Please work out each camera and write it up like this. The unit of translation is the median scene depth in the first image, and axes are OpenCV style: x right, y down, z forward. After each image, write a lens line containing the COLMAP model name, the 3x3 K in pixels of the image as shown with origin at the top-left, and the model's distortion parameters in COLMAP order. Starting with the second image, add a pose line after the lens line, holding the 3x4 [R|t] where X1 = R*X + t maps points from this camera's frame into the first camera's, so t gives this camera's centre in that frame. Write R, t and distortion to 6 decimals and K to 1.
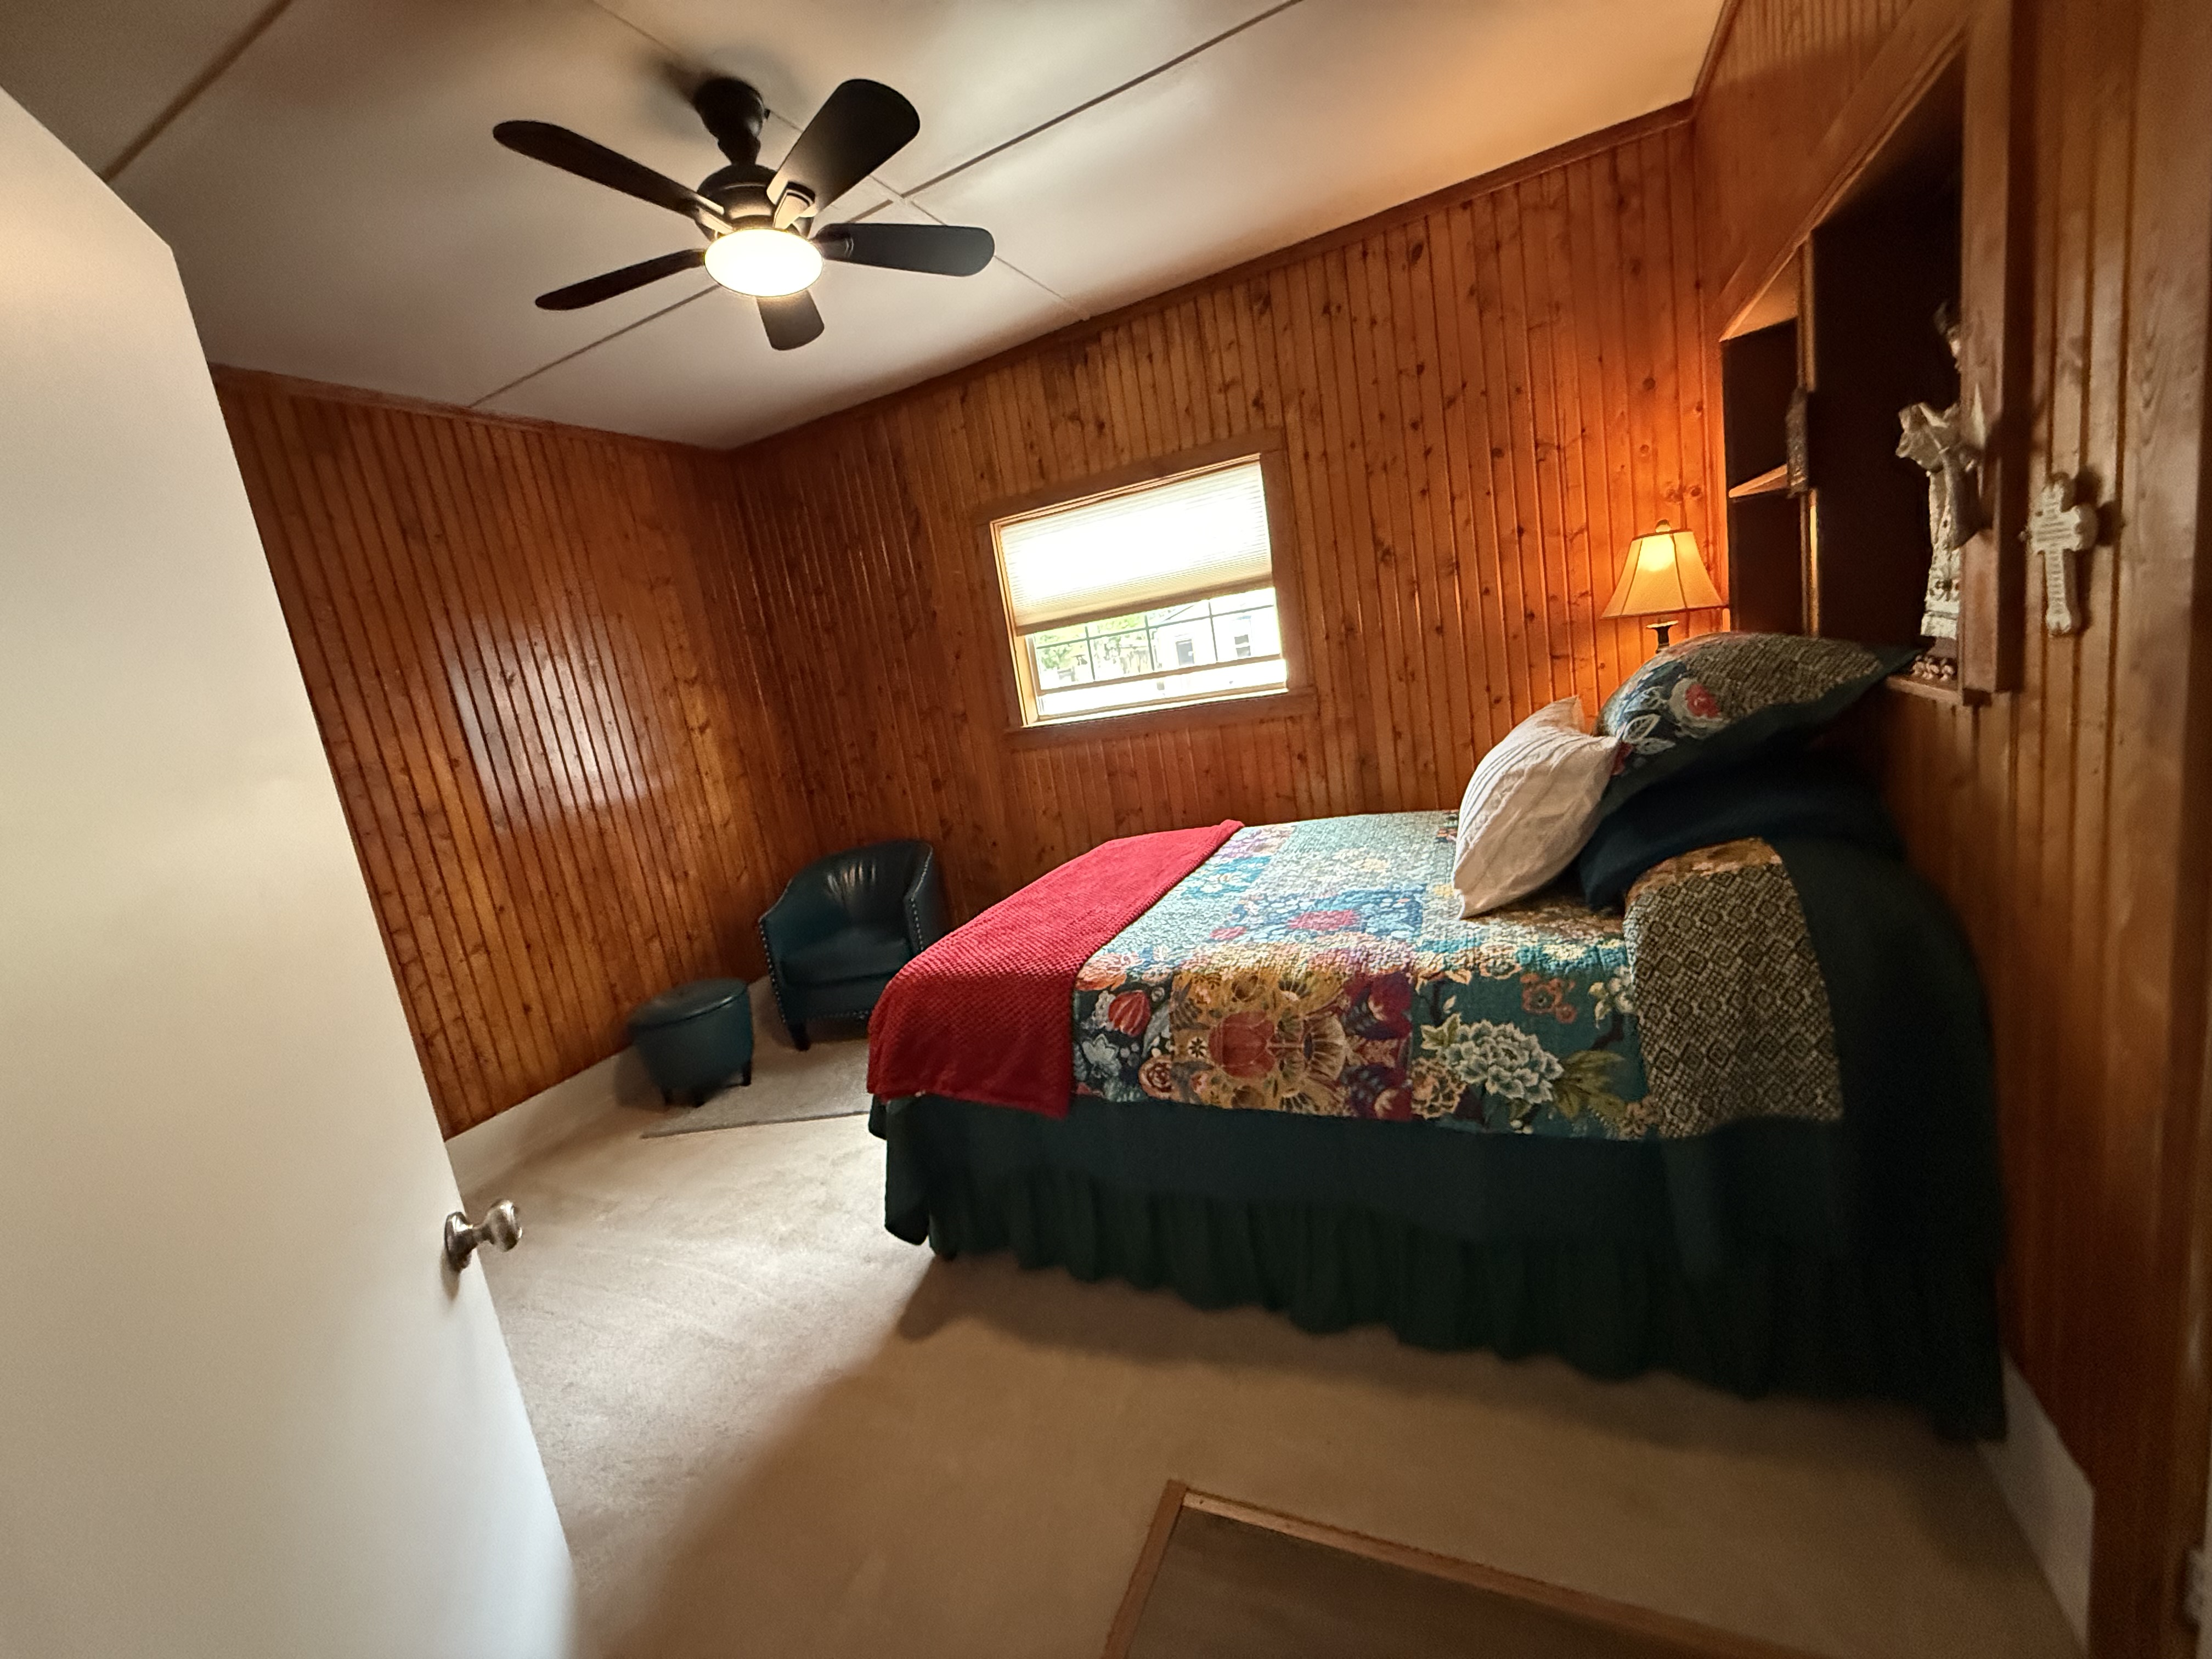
lens RADIAL K [[887.2, 0, 1105.1], [0, 887.2, 828.9], [0, 0, 1]] dist [0.001455, 0.001162]
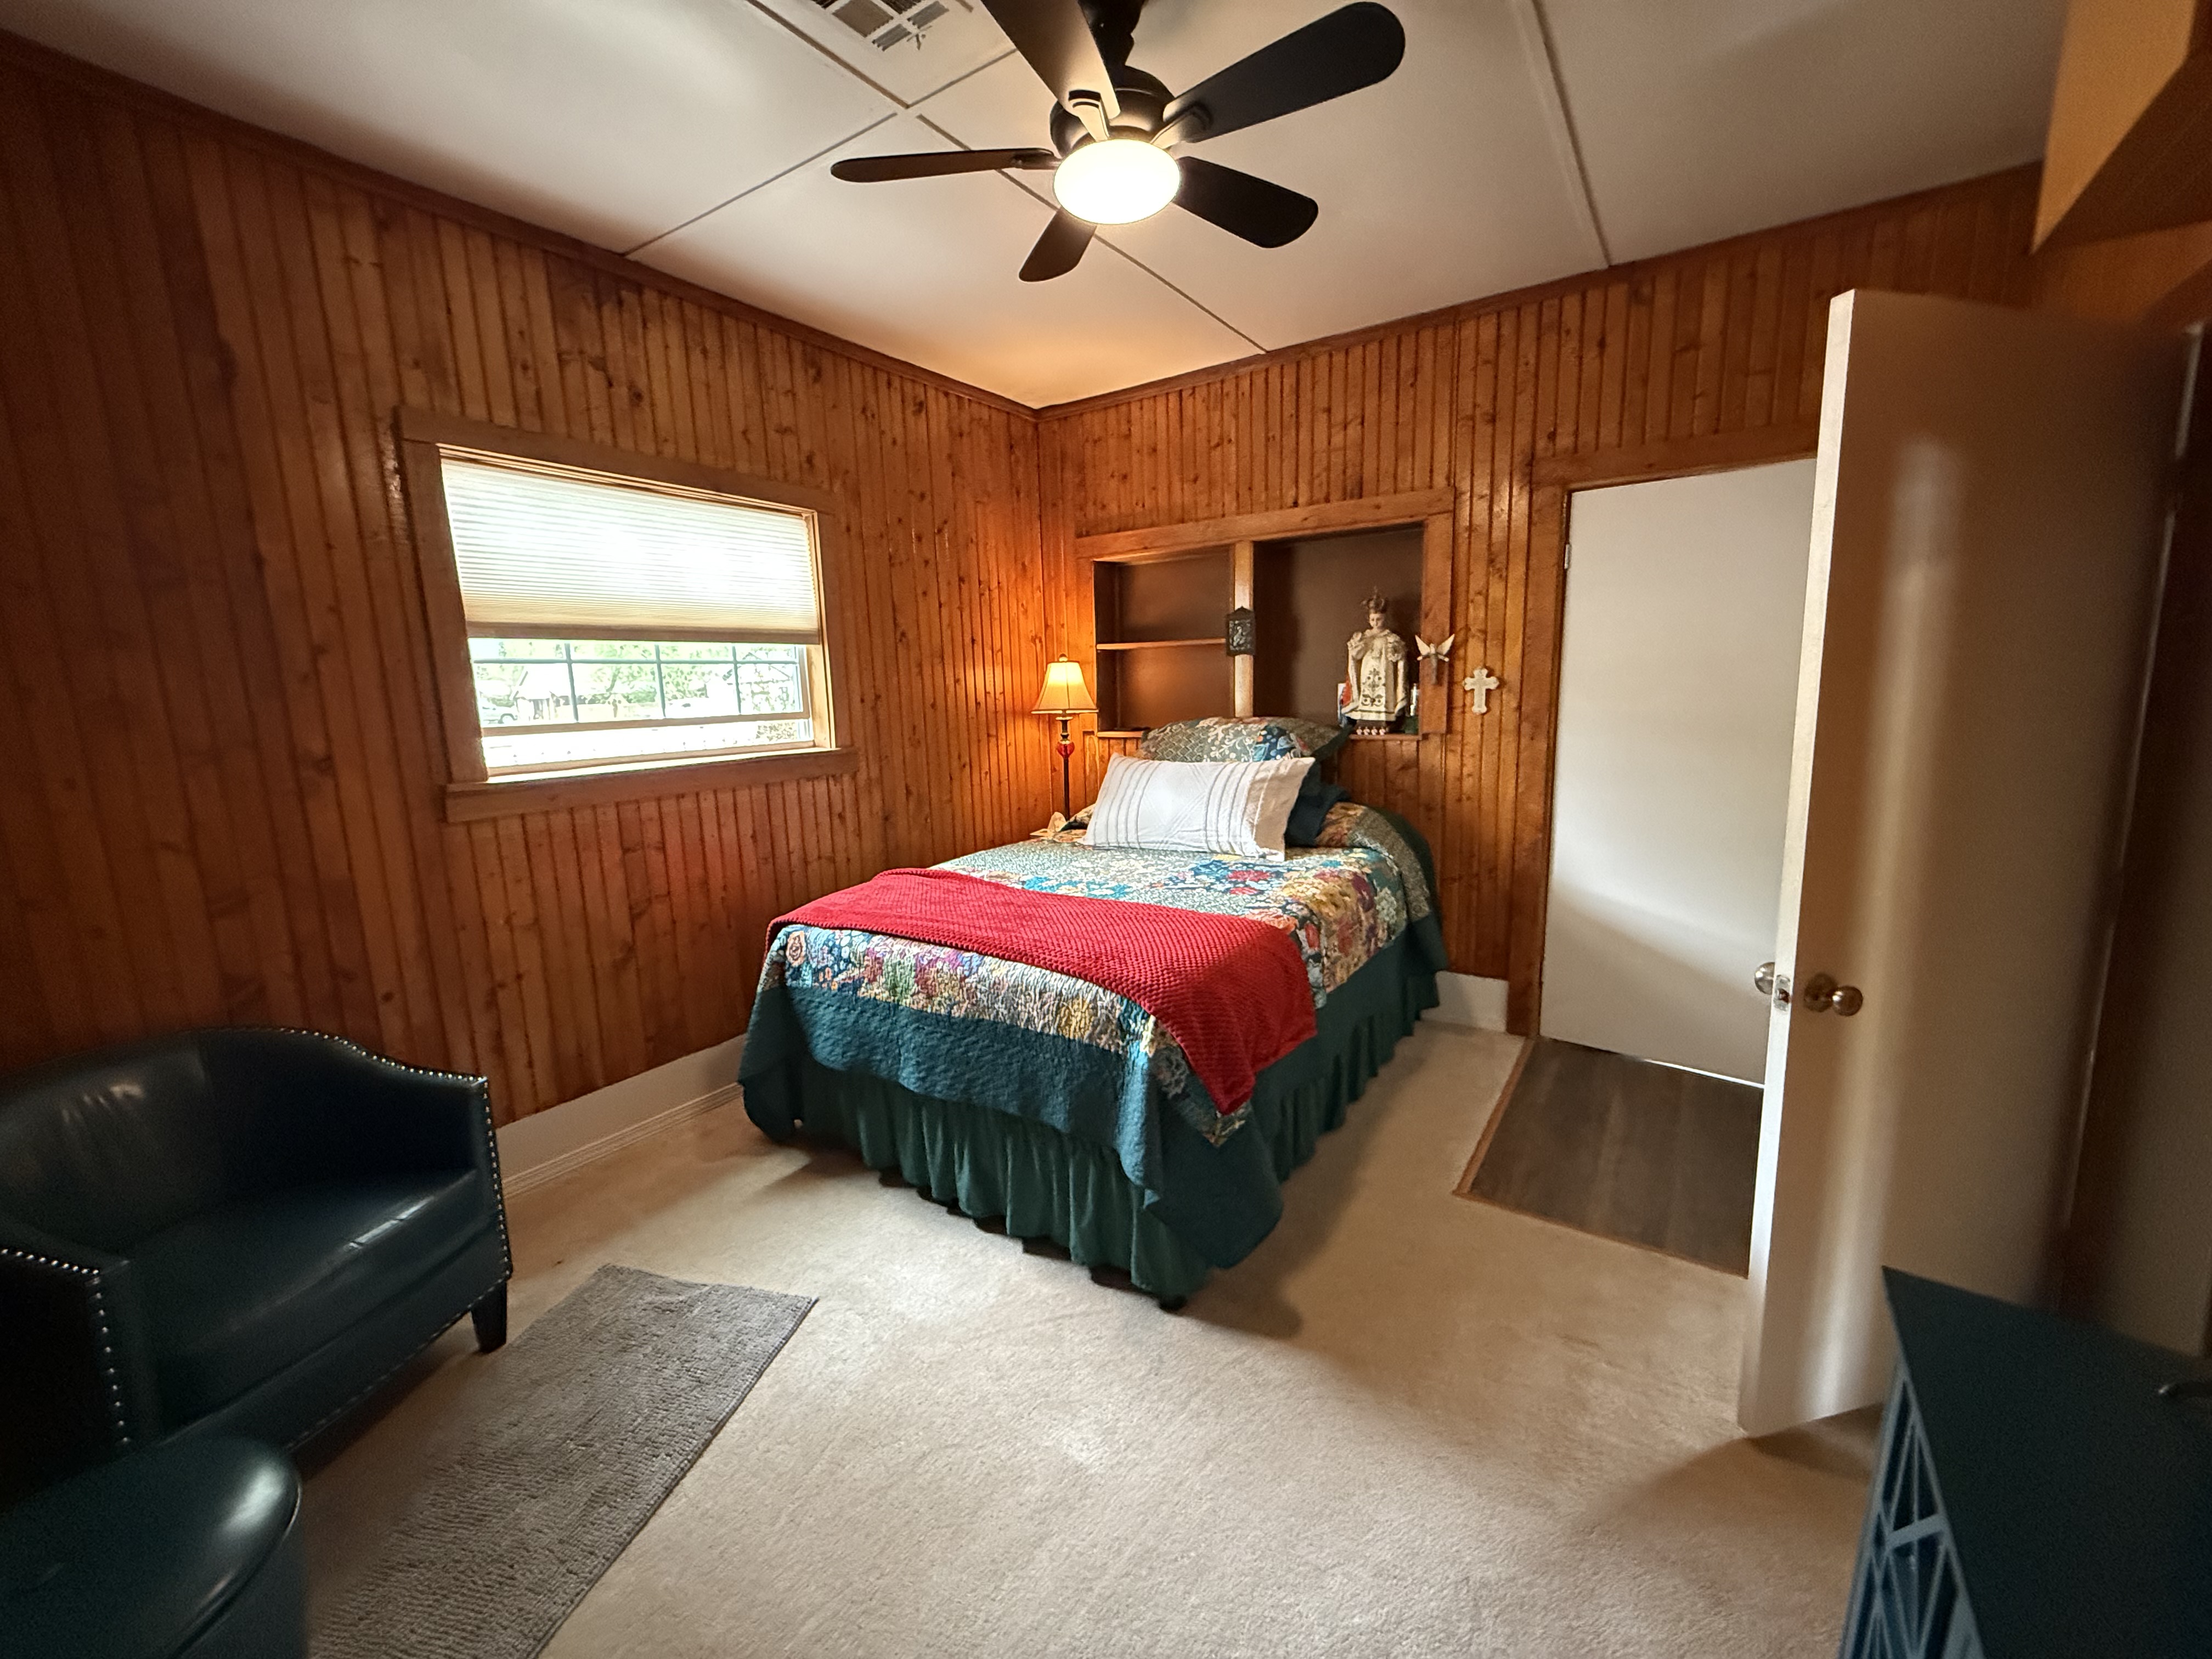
lens RADIAL K [[887.2, 0, 1106.4], [0, 887.2, 824.8], [0, 0, 1]] dist [0.001455, 0.001162]
pose [[0.163110, -0.002751, 0.986604, -0.752114], [0.178686, 0.983541, -0.026799, 0.008877], [-0.970292, 0.180663, 0.160917, 0.582313]]
